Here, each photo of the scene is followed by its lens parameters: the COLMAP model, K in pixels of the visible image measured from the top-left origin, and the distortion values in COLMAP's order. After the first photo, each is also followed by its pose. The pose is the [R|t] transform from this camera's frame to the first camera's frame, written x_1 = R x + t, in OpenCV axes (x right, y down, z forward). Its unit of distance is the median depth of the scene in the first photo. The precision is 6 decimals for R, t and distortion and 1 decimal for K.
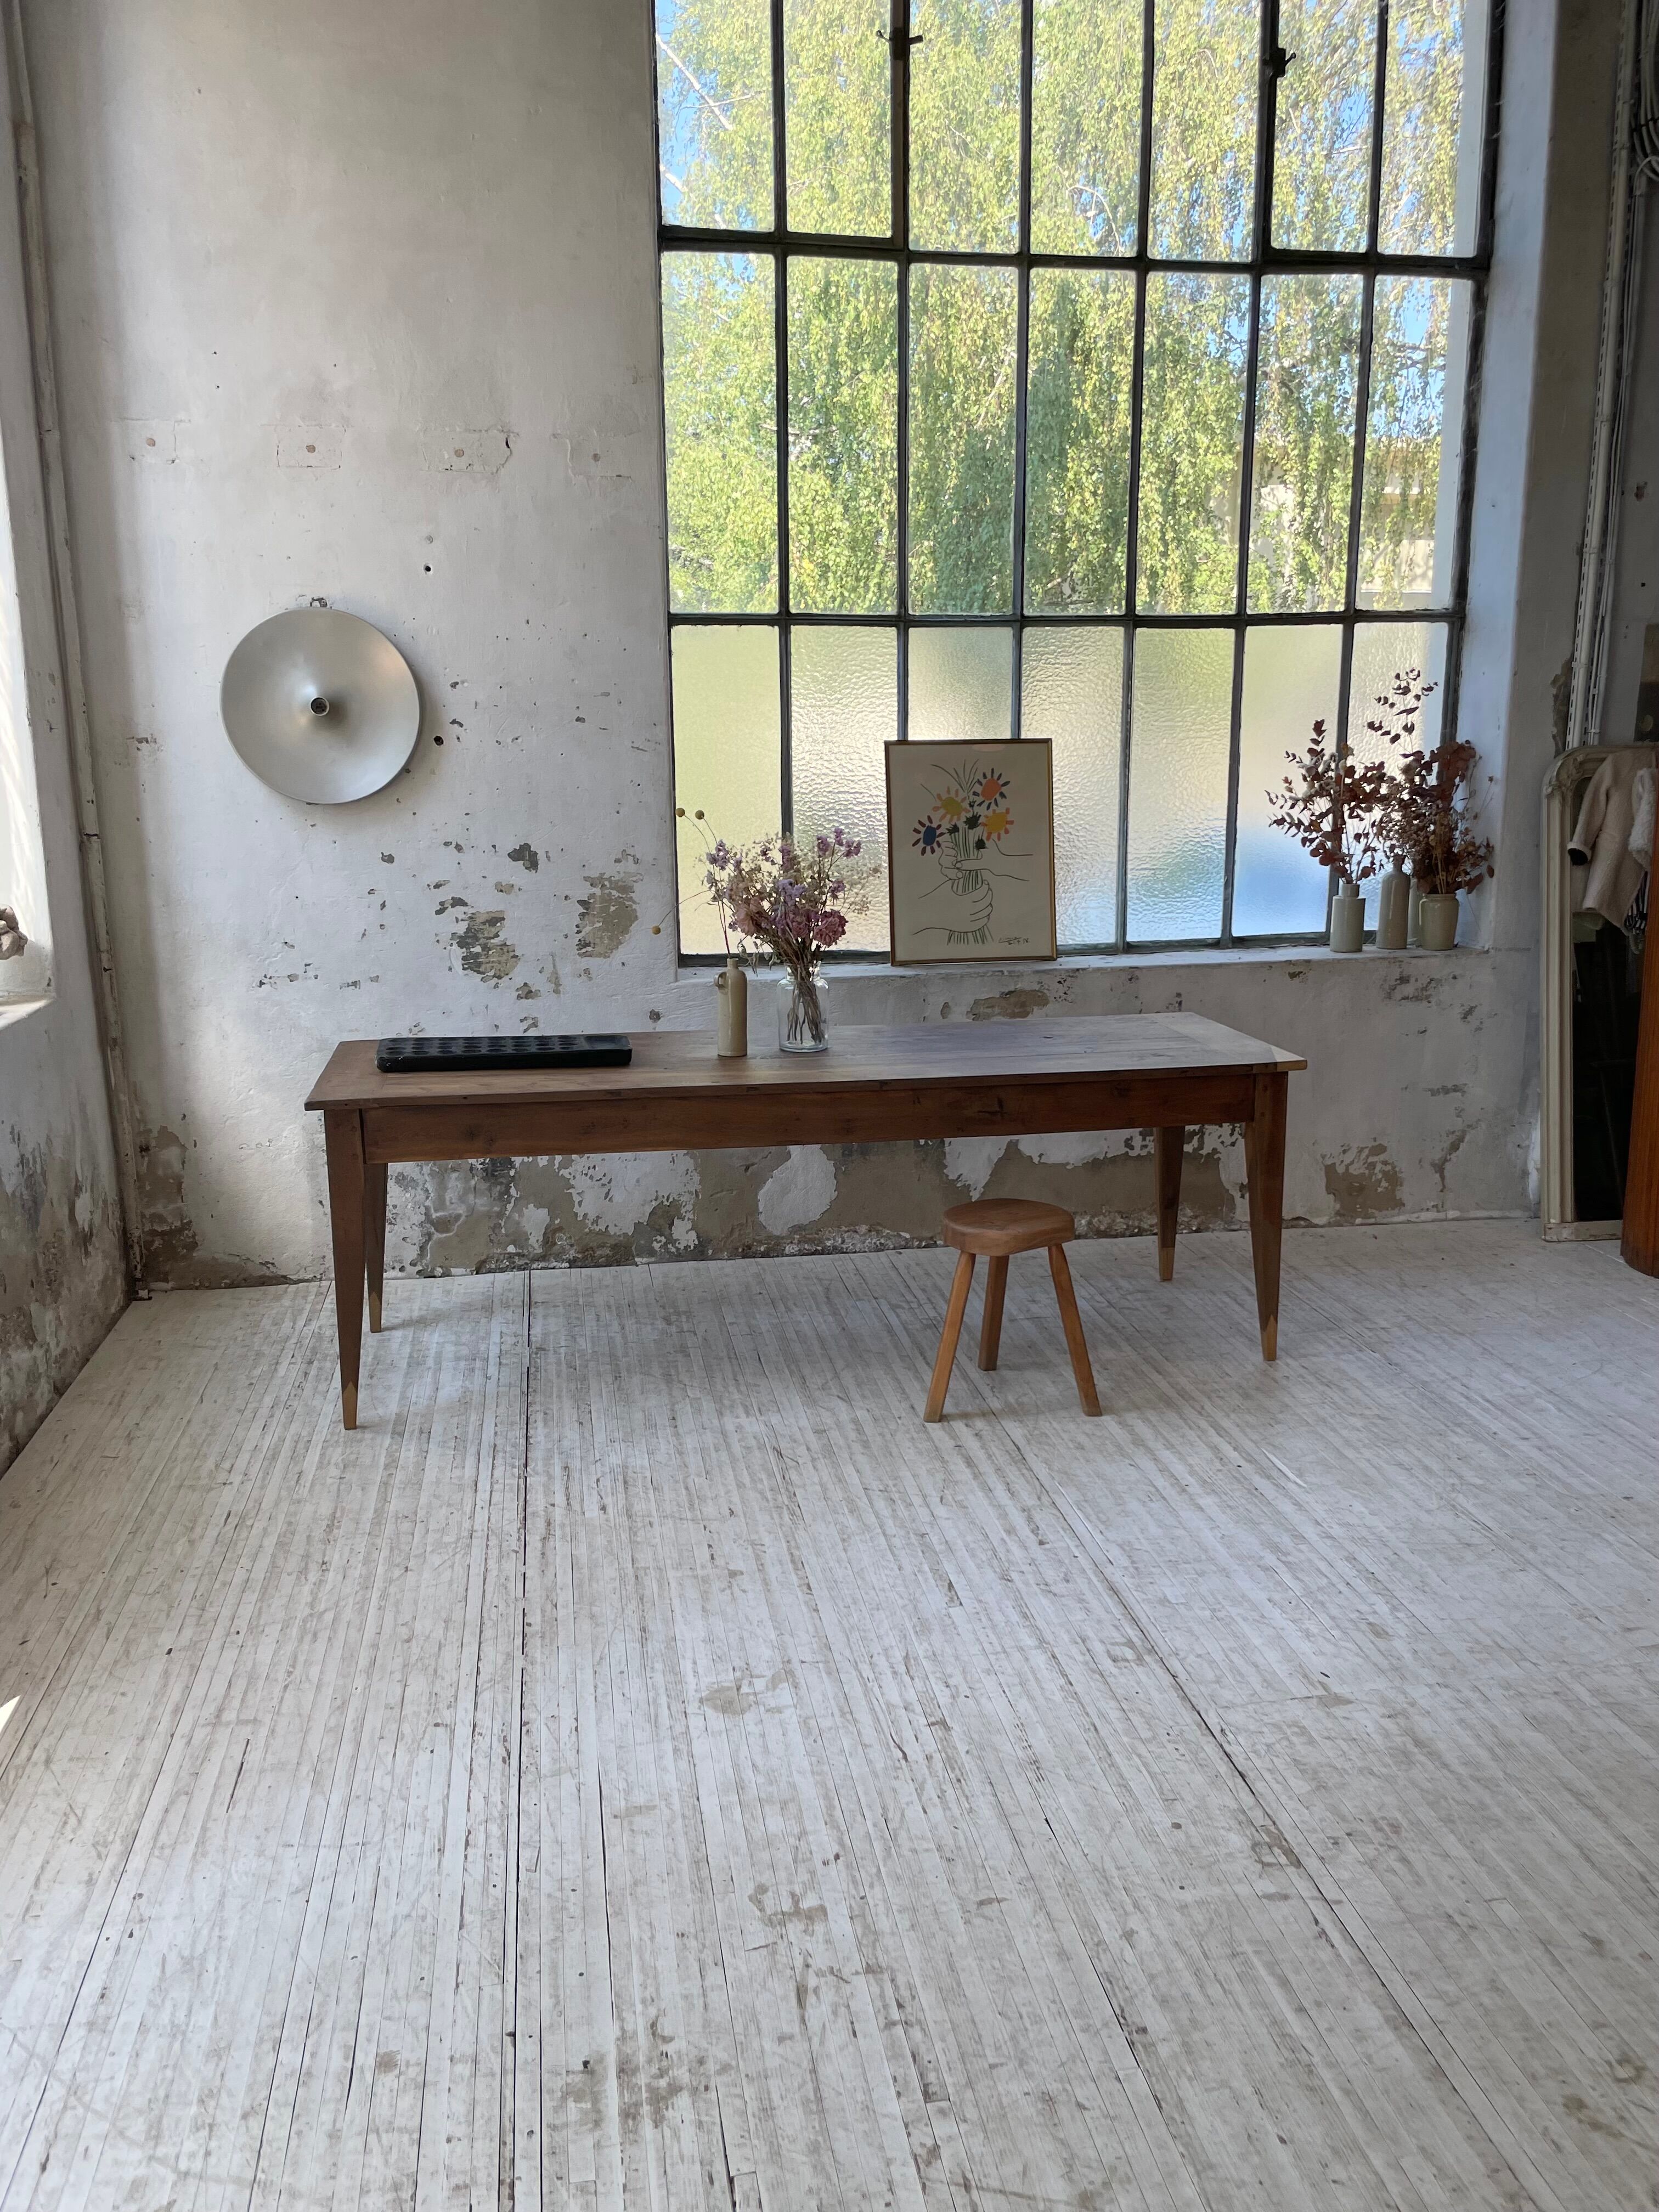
lens RADIAL K [[1686.5, 0, 850.3], [0, 1686.5, 1100.5], [0, 0, 1]] dist [0.090814, -0.130154]
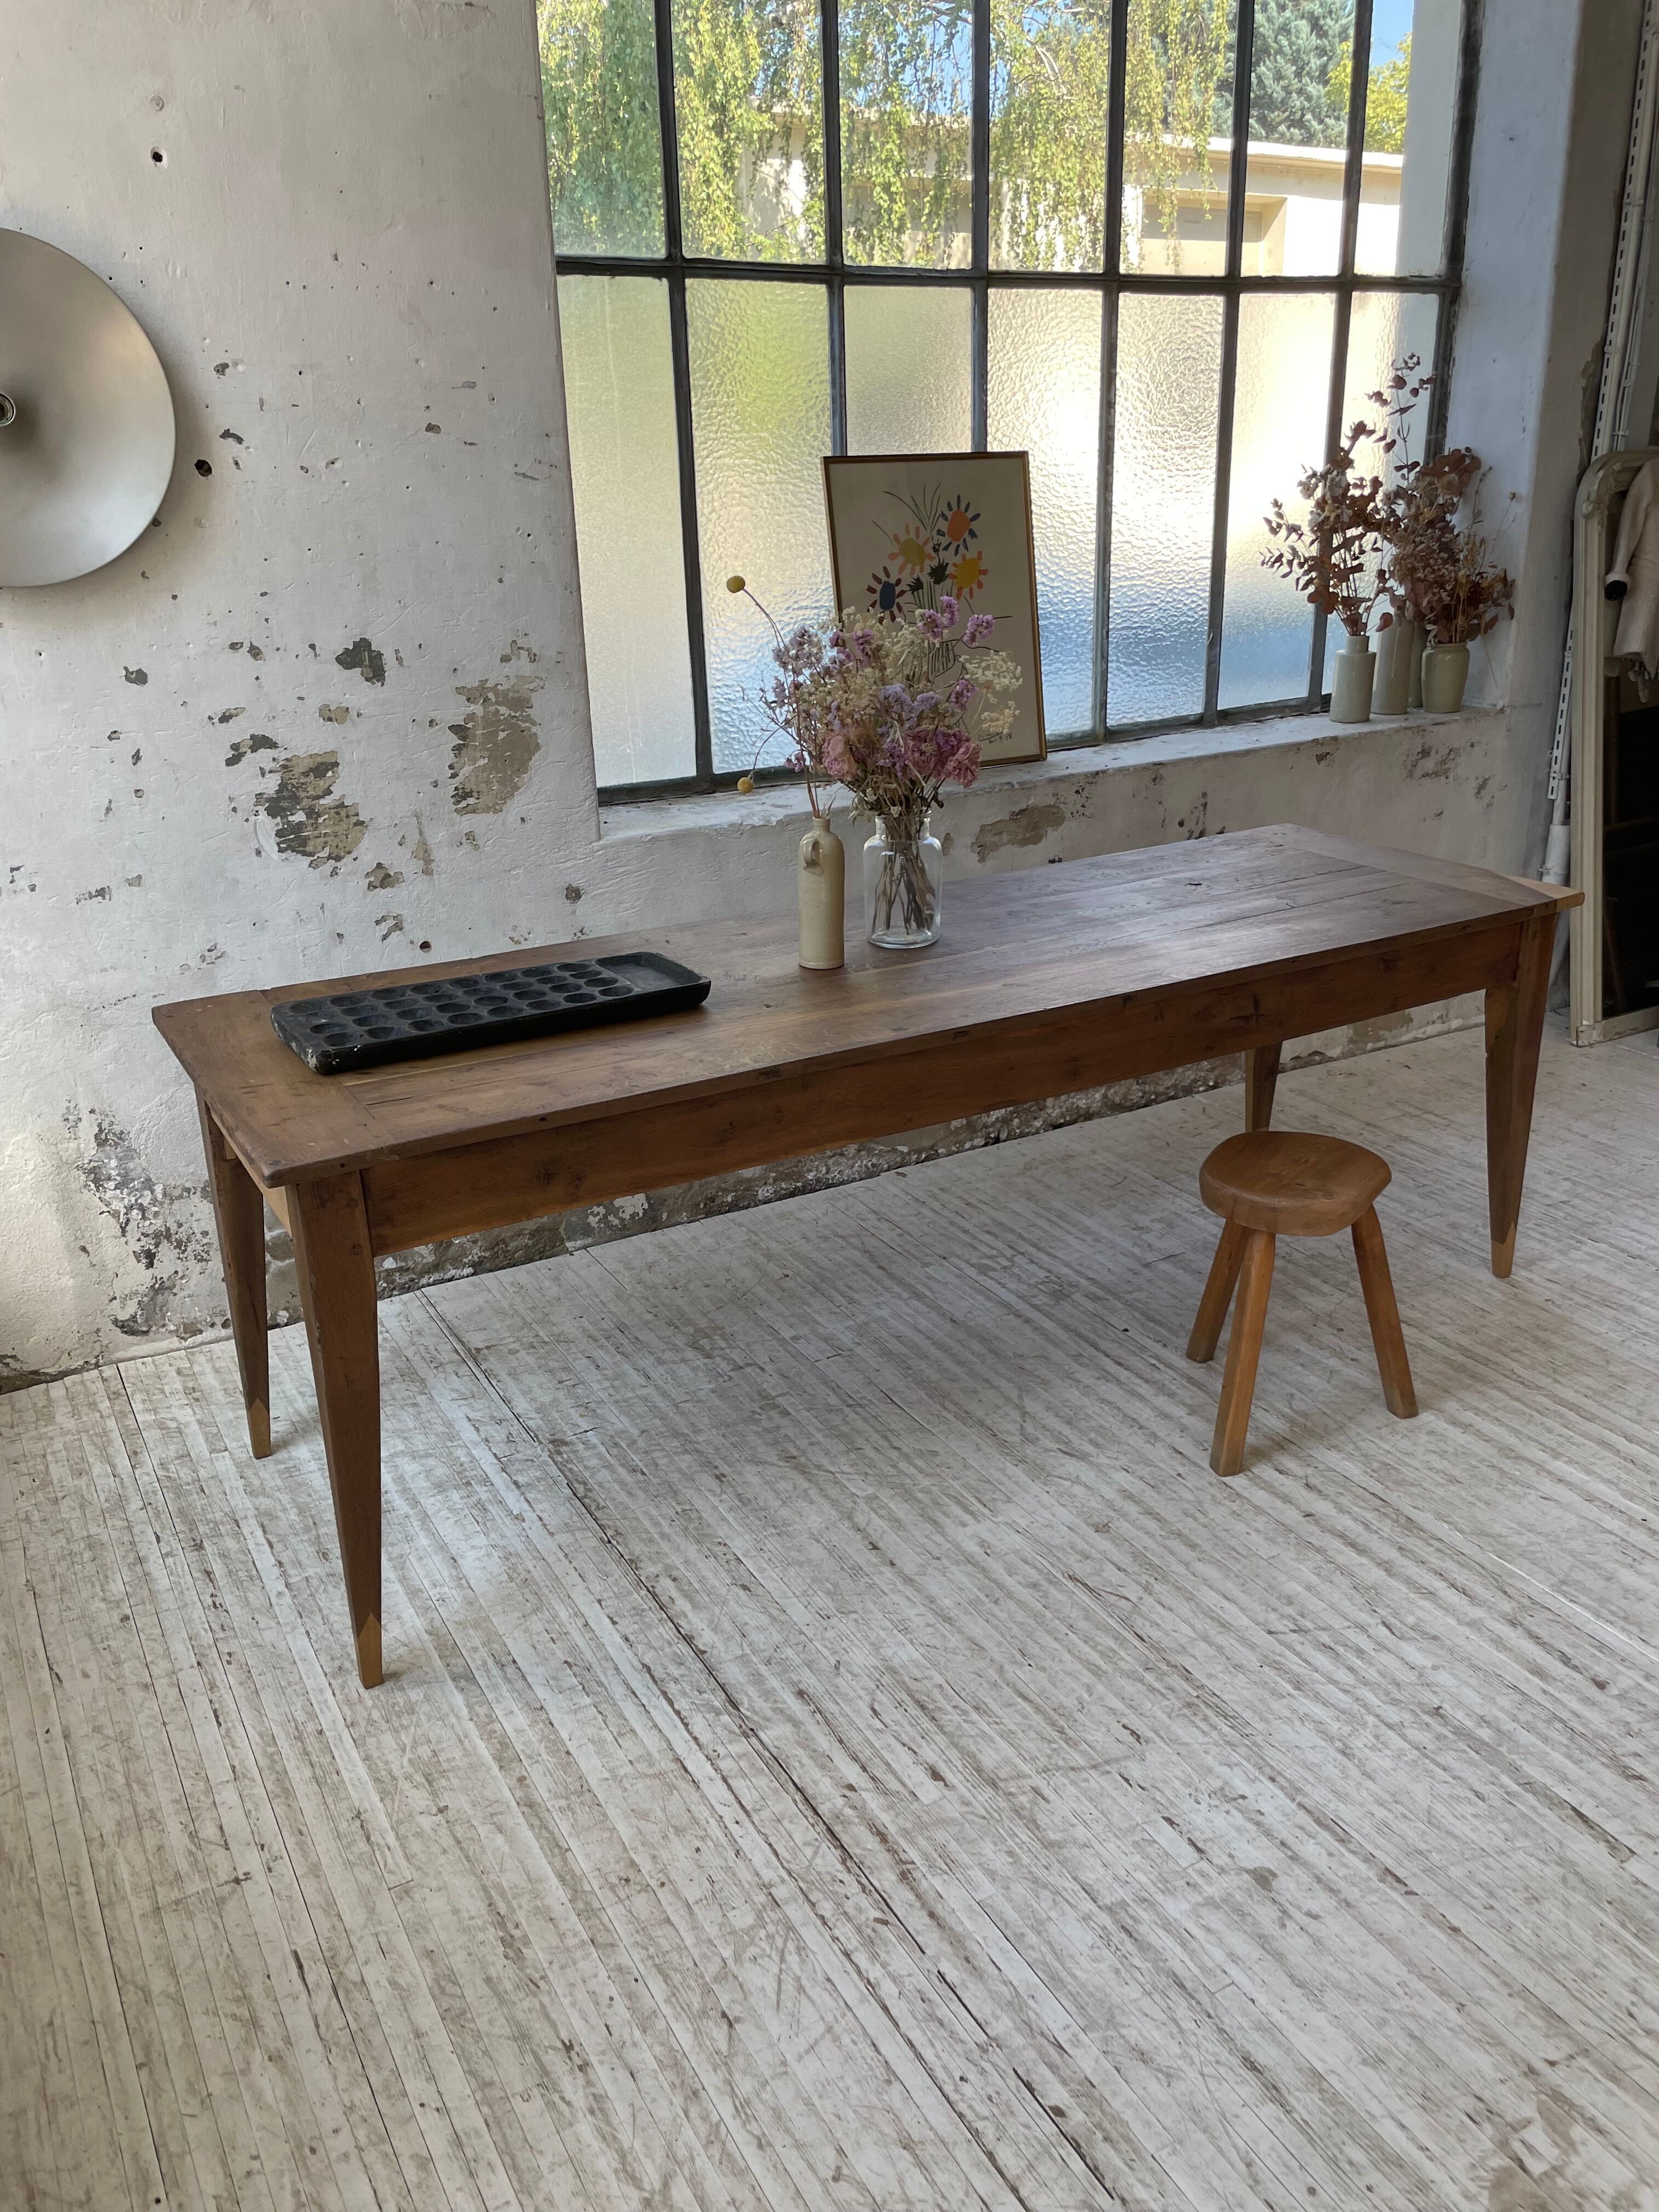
lens RADIAL K [[1691.8, 0, 850.3], [0, 1691.8, 1084.0], [0, 0, 1]] dist [0.084354, -0.120216]
pose [[0.939624, -0.131632, 0.315880, -0.242761], [0.085634, 0.984137, 0.155374, -0.073336], [-0.331322, -0.118943, 0.935991, 0.337488]]
